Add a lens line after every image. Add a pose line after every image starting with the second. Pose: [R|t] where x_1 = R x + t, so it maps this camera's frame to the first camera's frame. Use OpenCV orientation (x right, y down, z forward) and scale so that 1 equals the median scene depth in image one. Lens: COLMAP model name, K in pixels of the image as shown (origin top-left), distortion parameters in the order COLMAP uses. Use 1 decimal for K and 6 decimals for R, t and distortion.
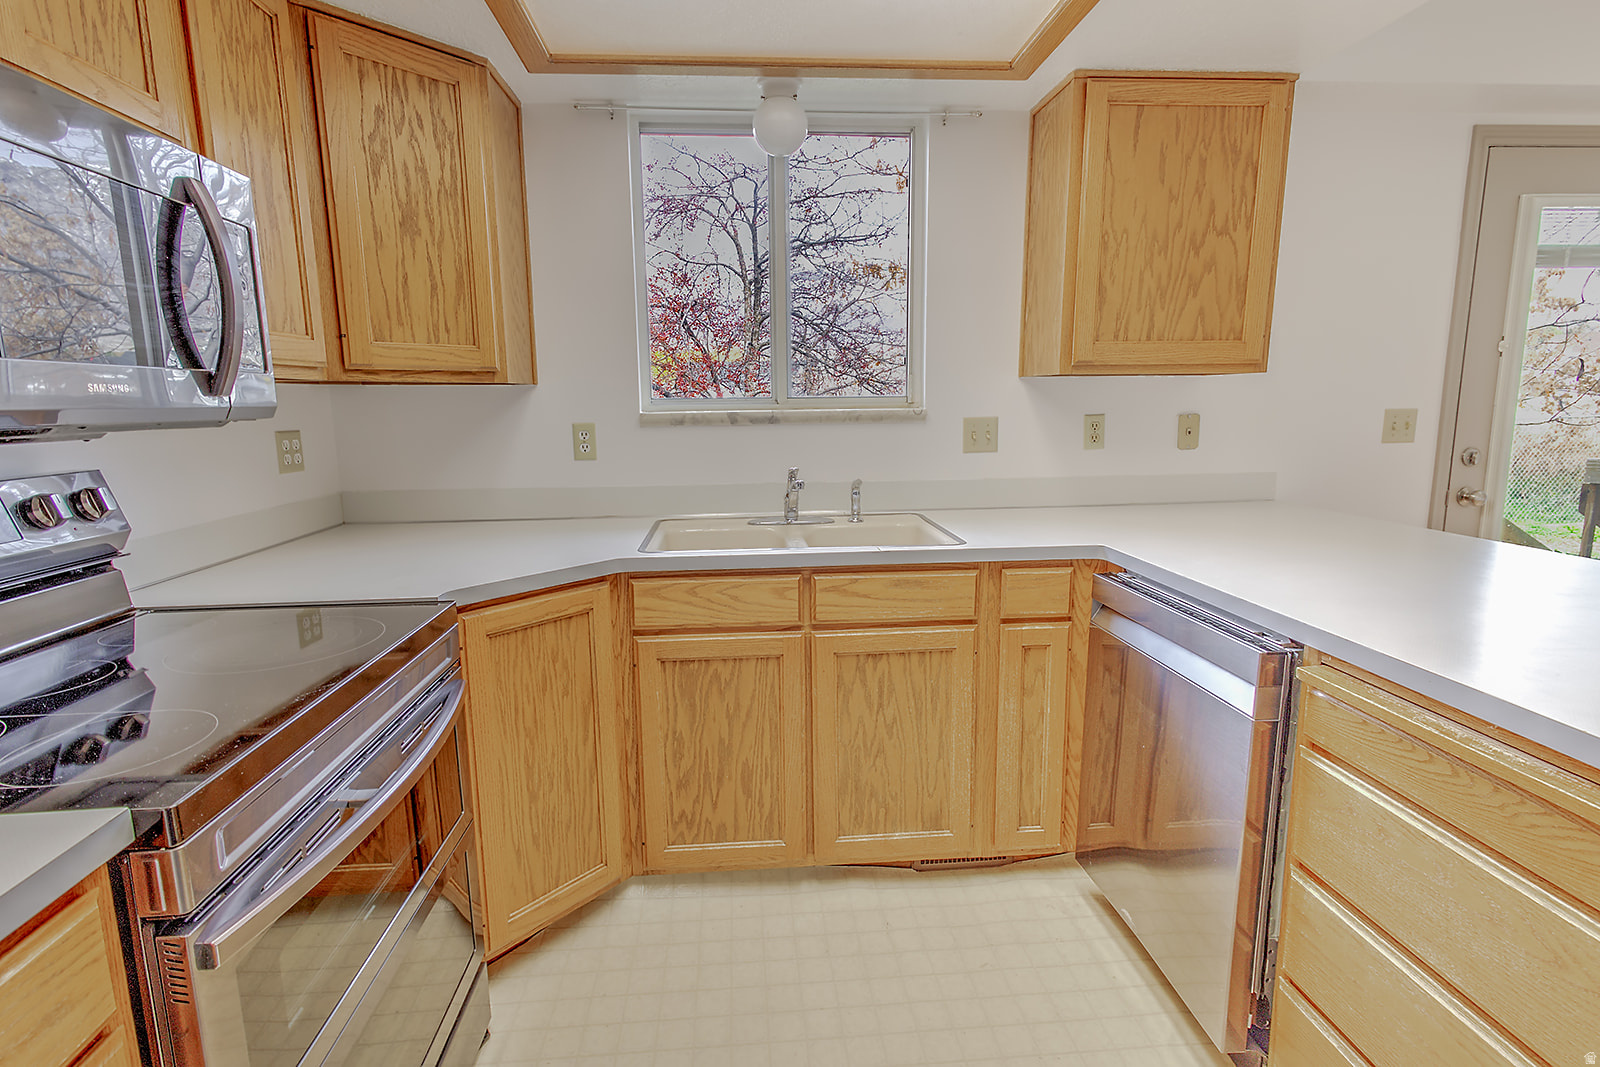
lens RADIAL K [[772.0, 0, 792.8], [0, 772.0, 530.8], [0, 0, 1]] dist [0.010464, -0.003560]
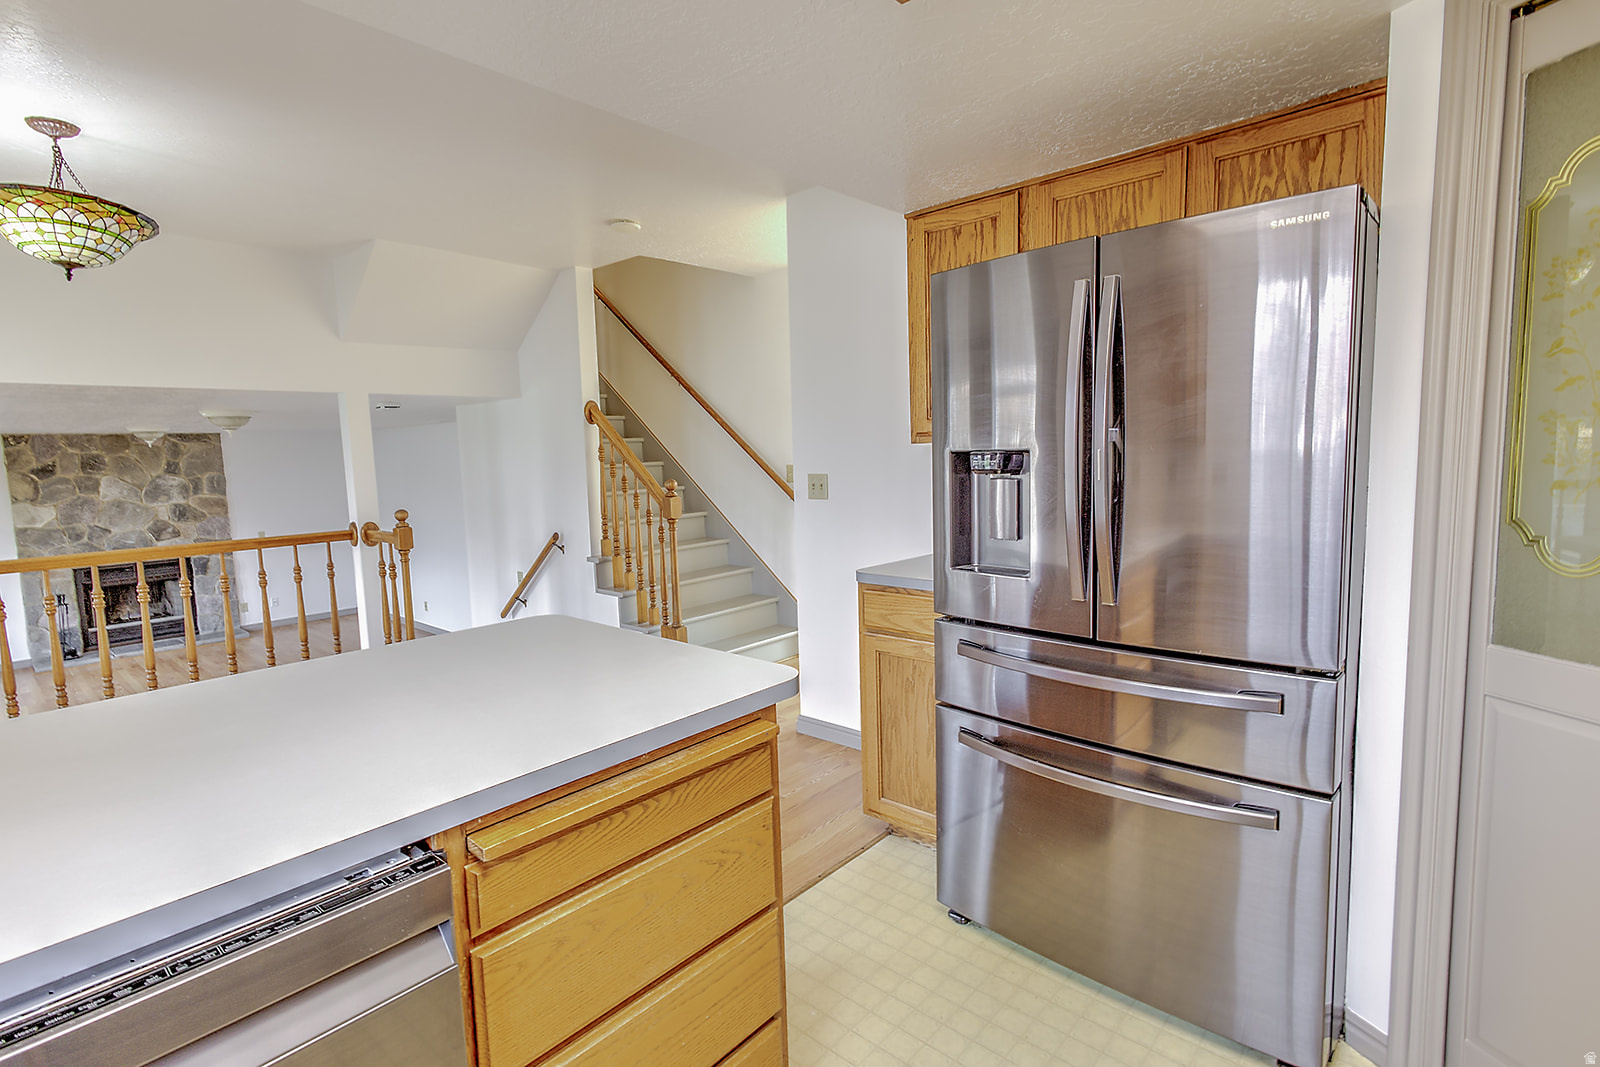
lens RADIAL K [[772.0, 0, 796.4], [0, 772.0, 530.4], [0, 0, 1]] dist [0.010464, -0.003560]
pose [[-0.686645, -0.037293, 0.726036, -0.068471], [0.163529, 0.965167, 0.204233, -0.146236], [-0.708362, 0.258963, -0.656628, 0.743447]]
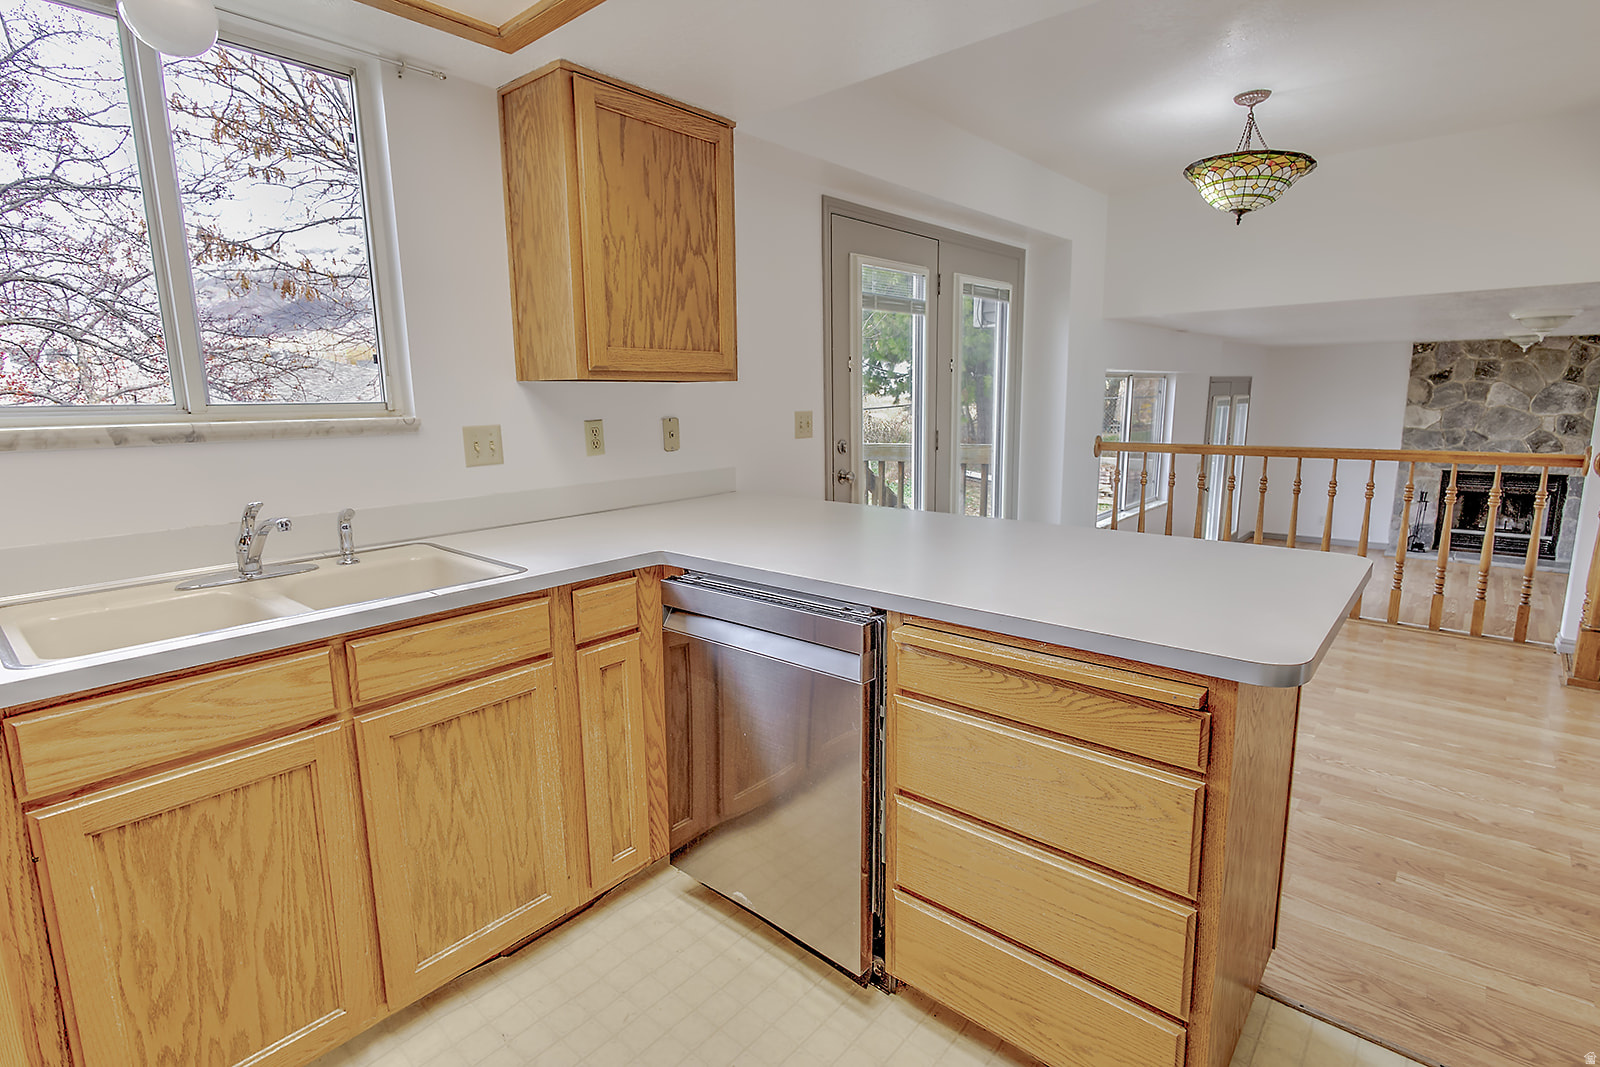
lens RADIAL K [[772.0, 0, 786.1], [0, 772.0, 532.2], [0, 0, 1]] dist [0.010464, -0.003560]
pose [[0.713572, -0.120008, 0.690226, -0.165127], [0.120860, 0.991535, 0.047447, -0.031402], [-0.690078, 0.049564, 0.722036, 0.152197]]
